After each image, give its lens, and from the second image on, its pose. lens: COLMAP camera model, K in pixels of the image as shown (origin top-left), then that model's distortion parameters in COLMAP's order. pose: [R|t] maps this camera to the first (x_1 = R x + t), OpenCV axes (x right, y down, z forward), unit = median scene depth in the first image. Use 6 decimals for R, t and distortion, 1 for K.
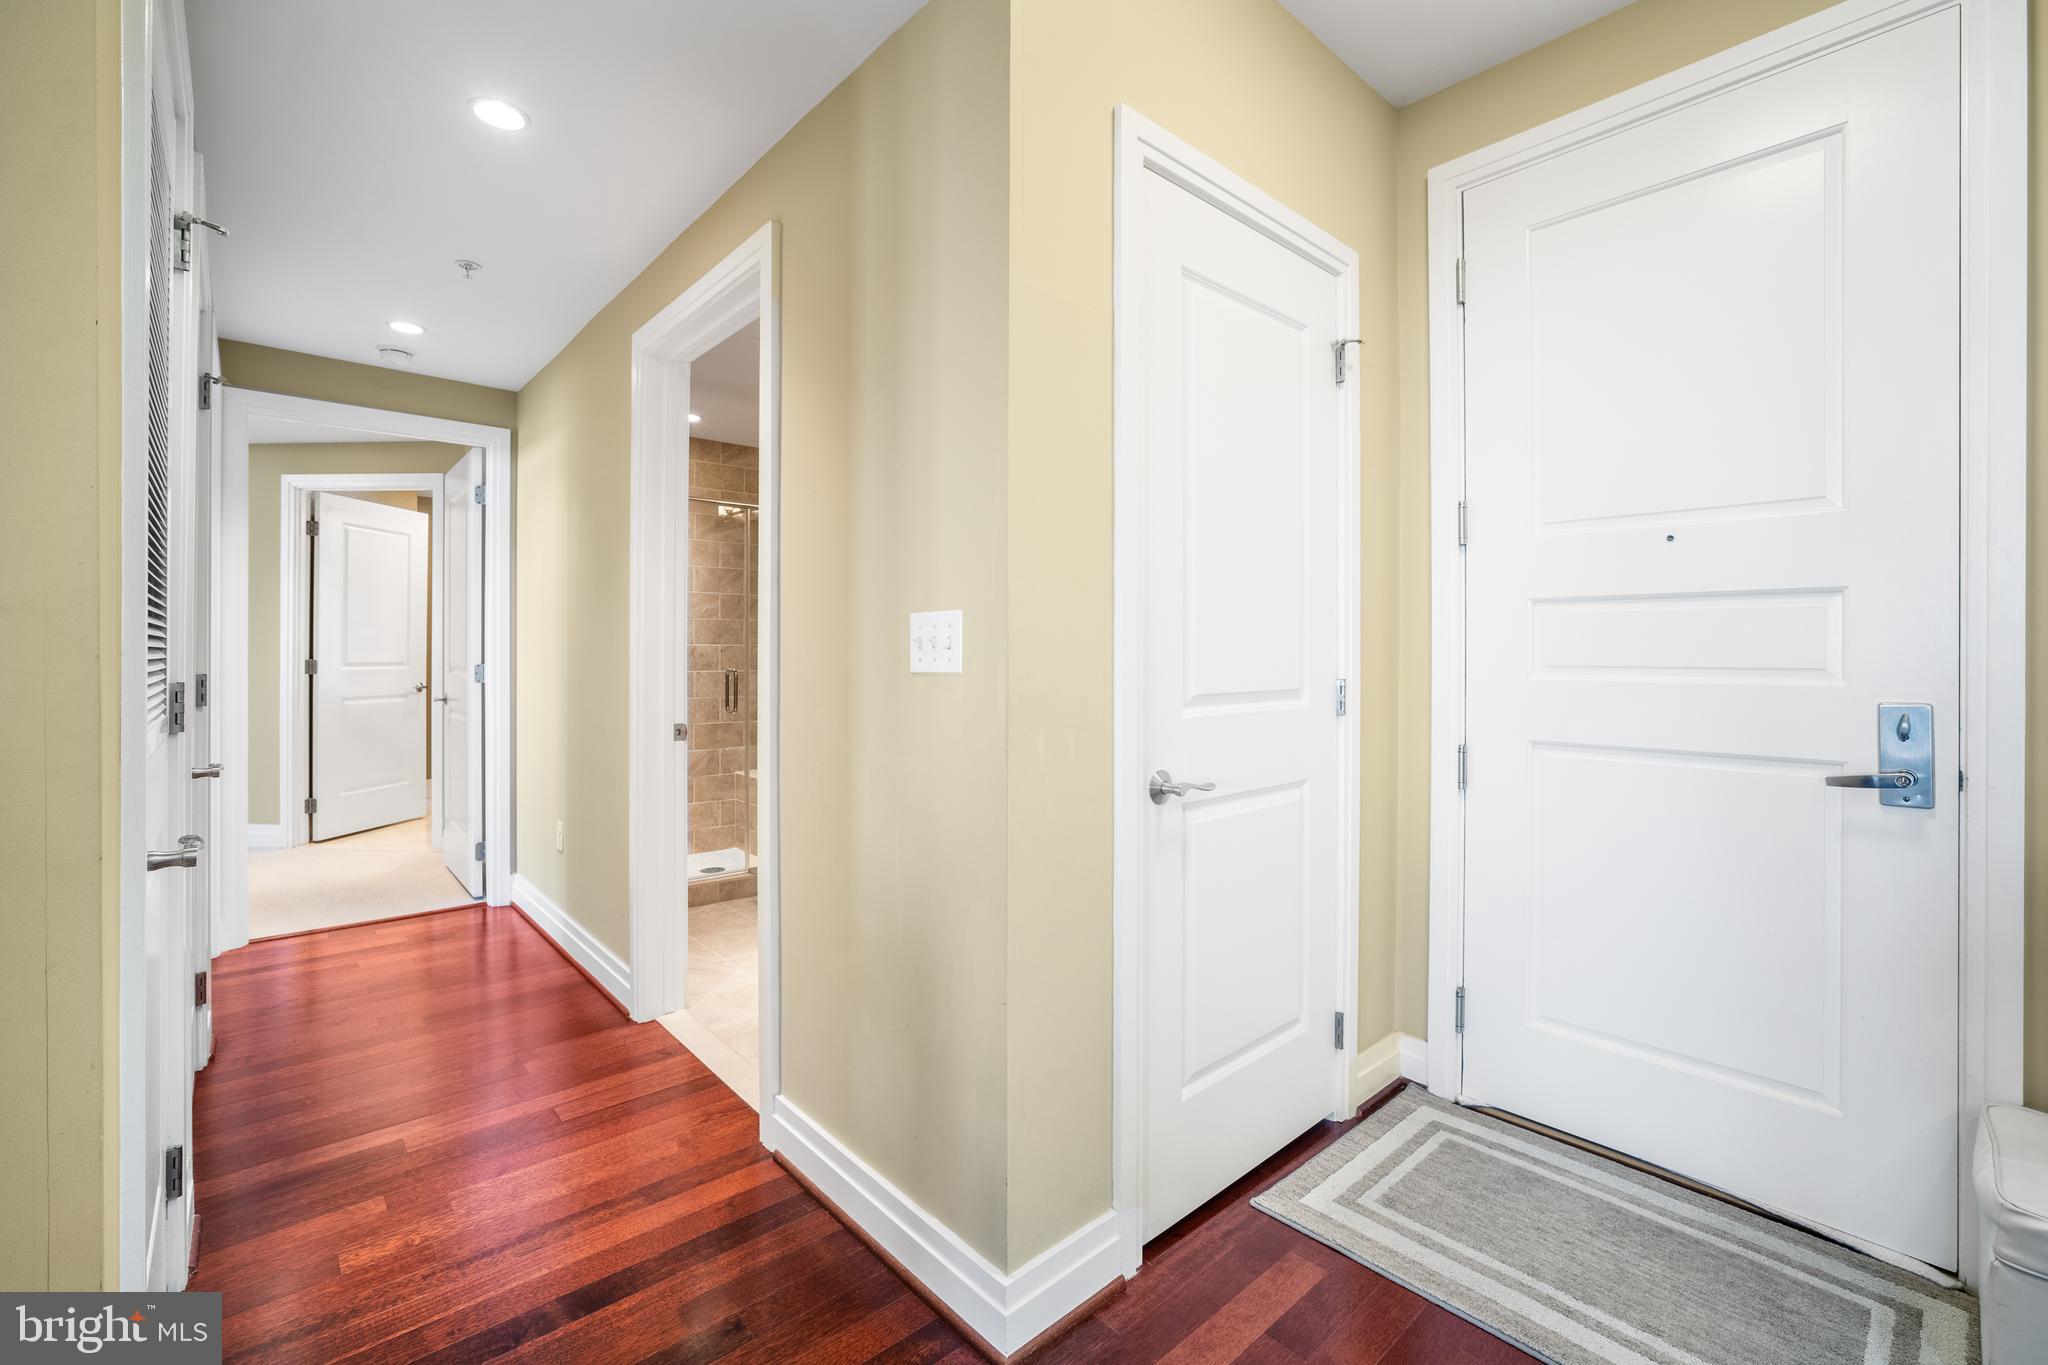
lens RADIAL K [[872.0, 0, 1029.0], [0, 872.0, 649.7], [0, 0, 1]] dist [-0.039241, 0.012691]
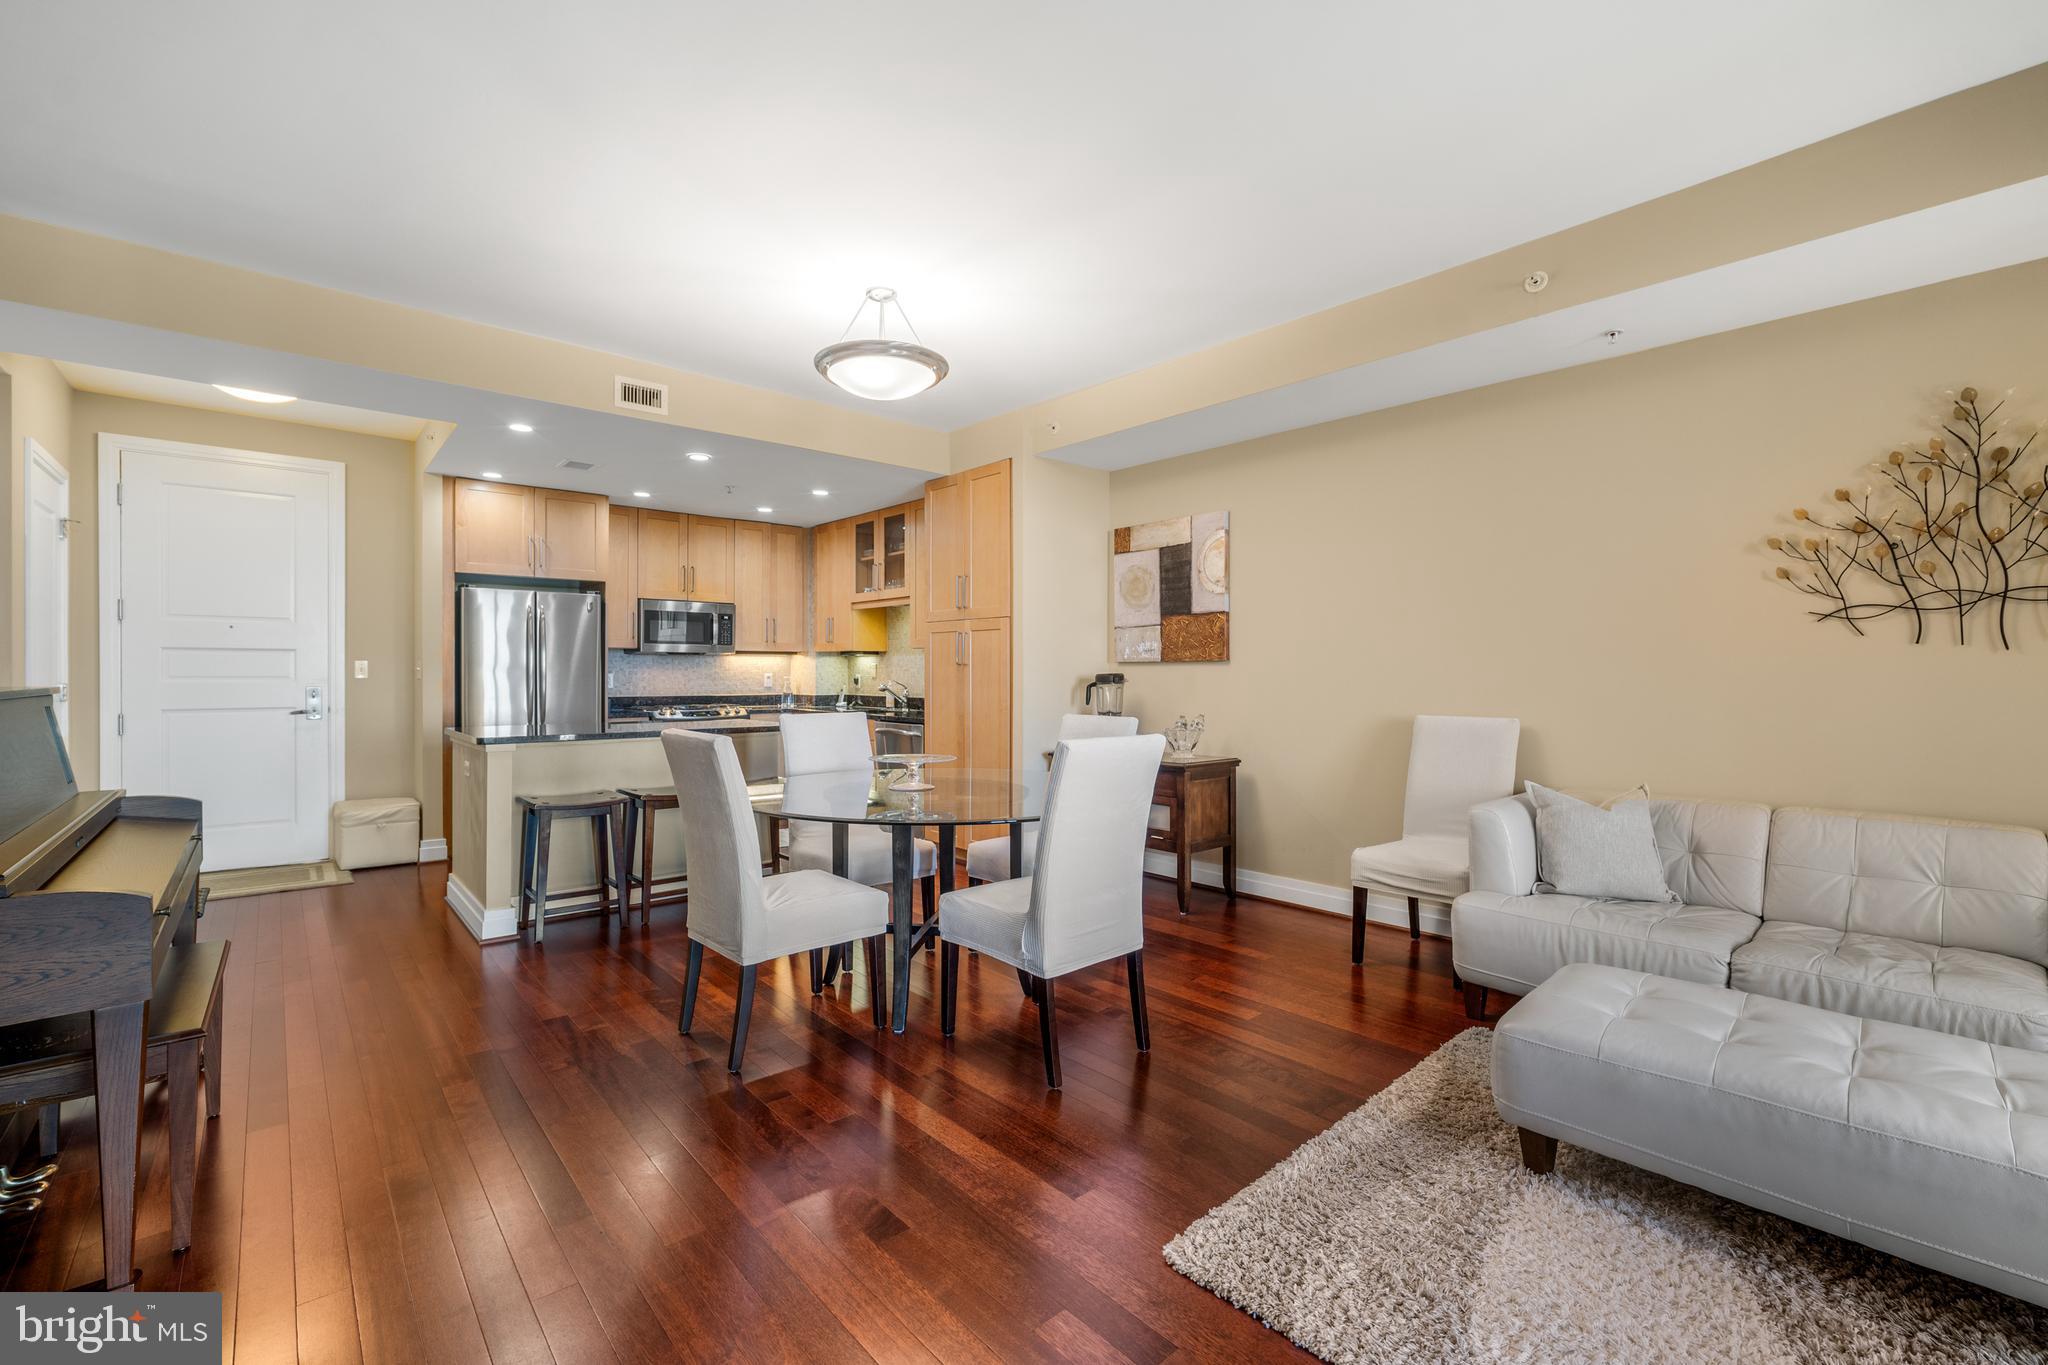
lens RADIAL K [[867.8, 0, 1024.8], [0, 867.8, 675.4], [0, 0, 1]] dist [-0.040937, 0.016709]
pose [[0.007071, -0.006811, 0.999952, -1.880361], [-0.004527, 0.999966, 0.006843, -0.012152], [-0.999965, -0.004575, 0.007040, -1.488723]]
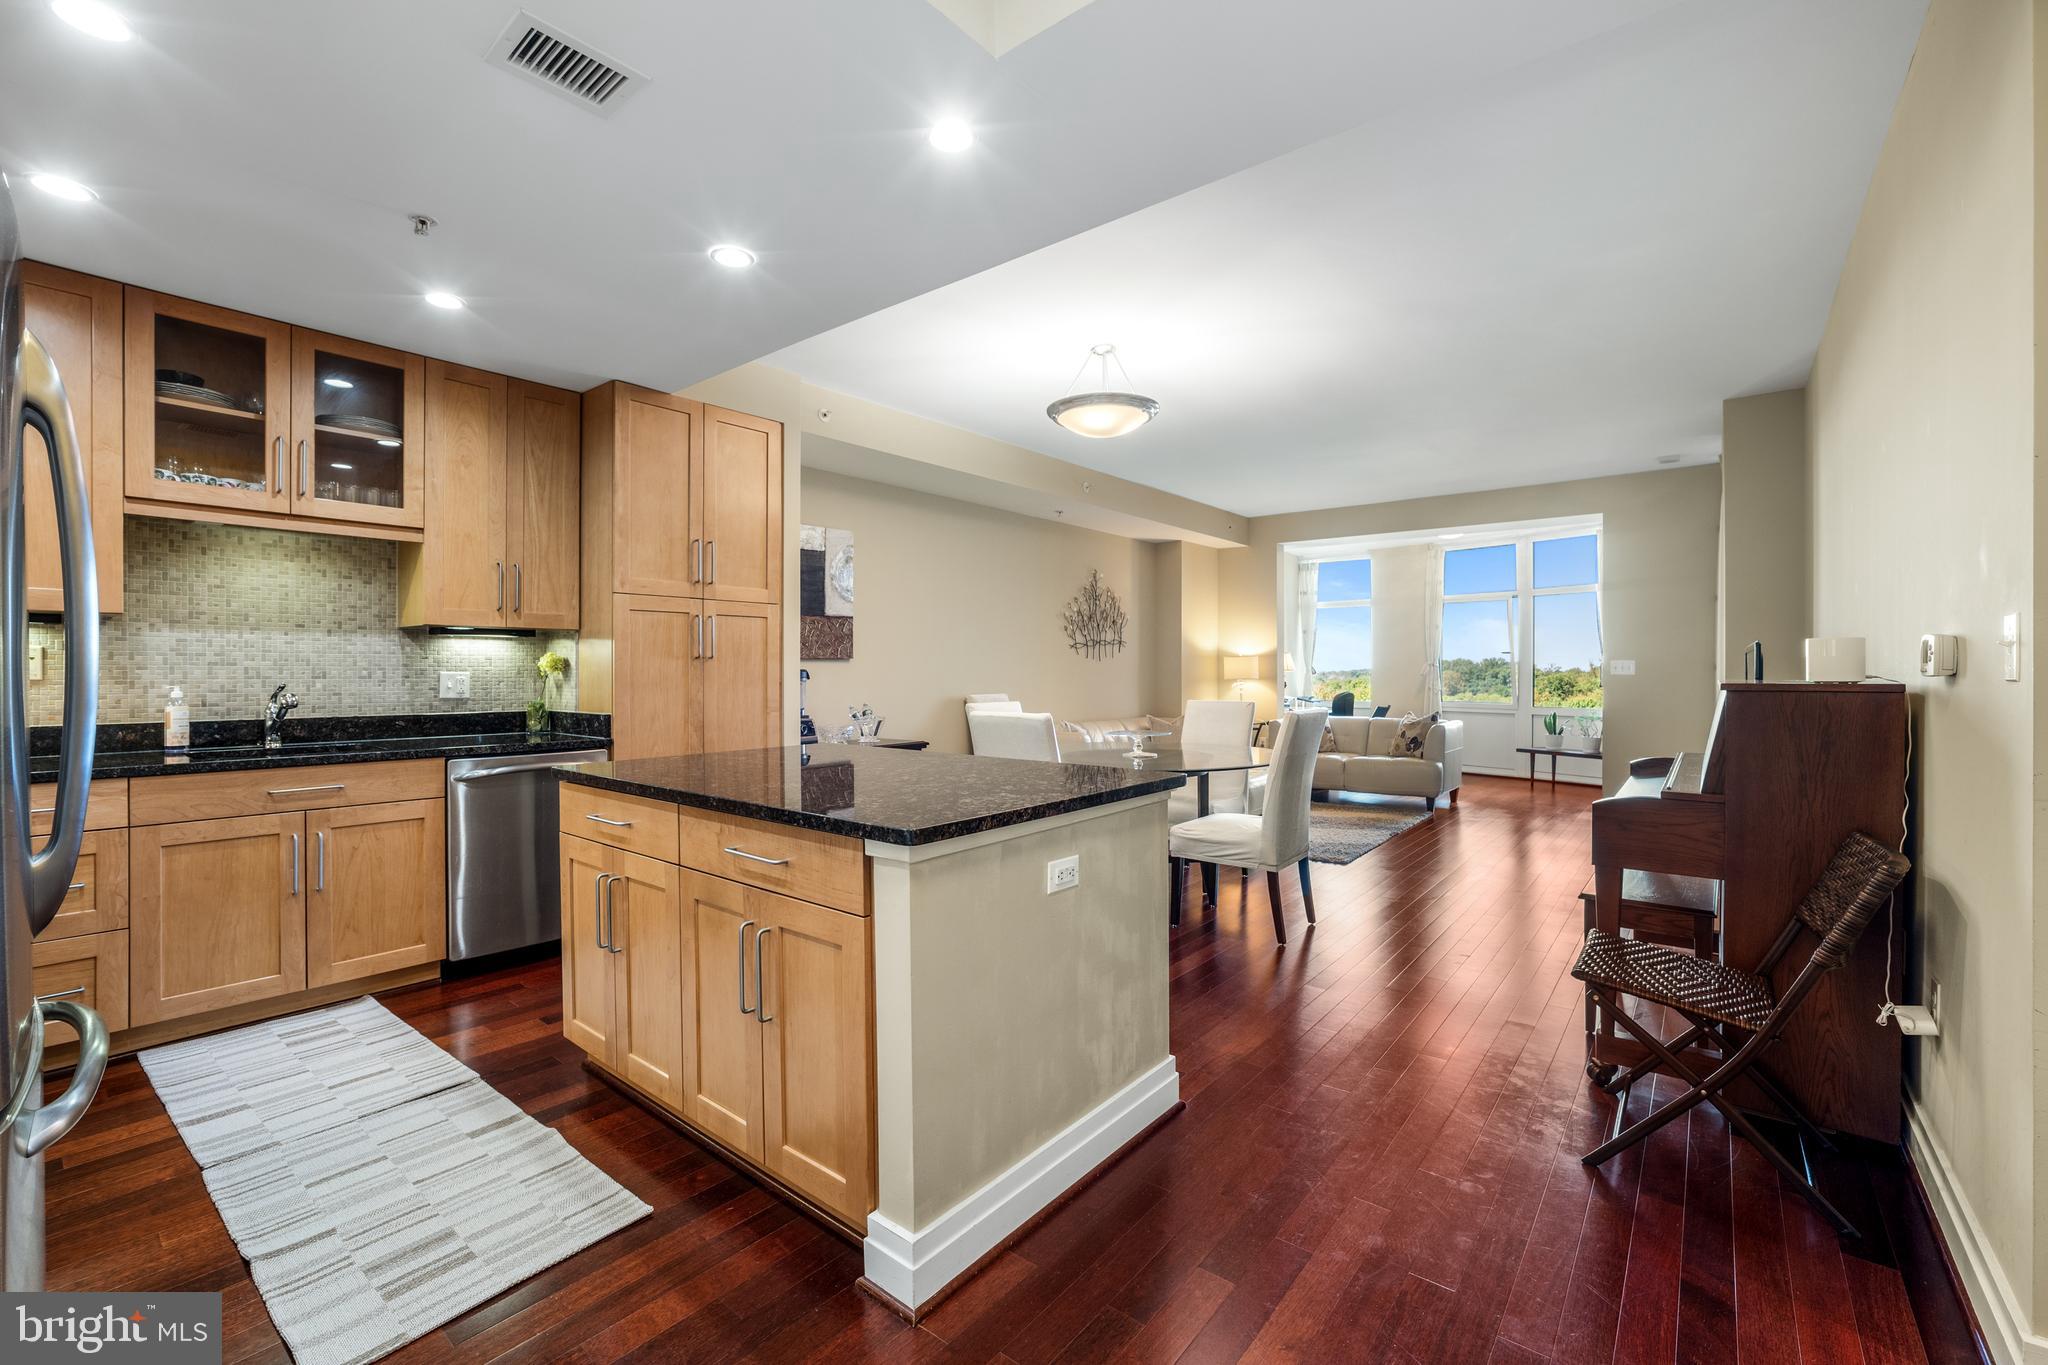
lens RADIAL K [[867.8, 0, 1024.8], [0, 867.8, 675.4], [0, 0, 1]] dist [-0.040937, 0.016709]
pose [[-0.987423, -0.002963, -0.158072, 0.507399], [-0.003353, 0.999992, 0.002198, 0.008032], [0.158064, 0.002700, -0.987425, 0.967065]]
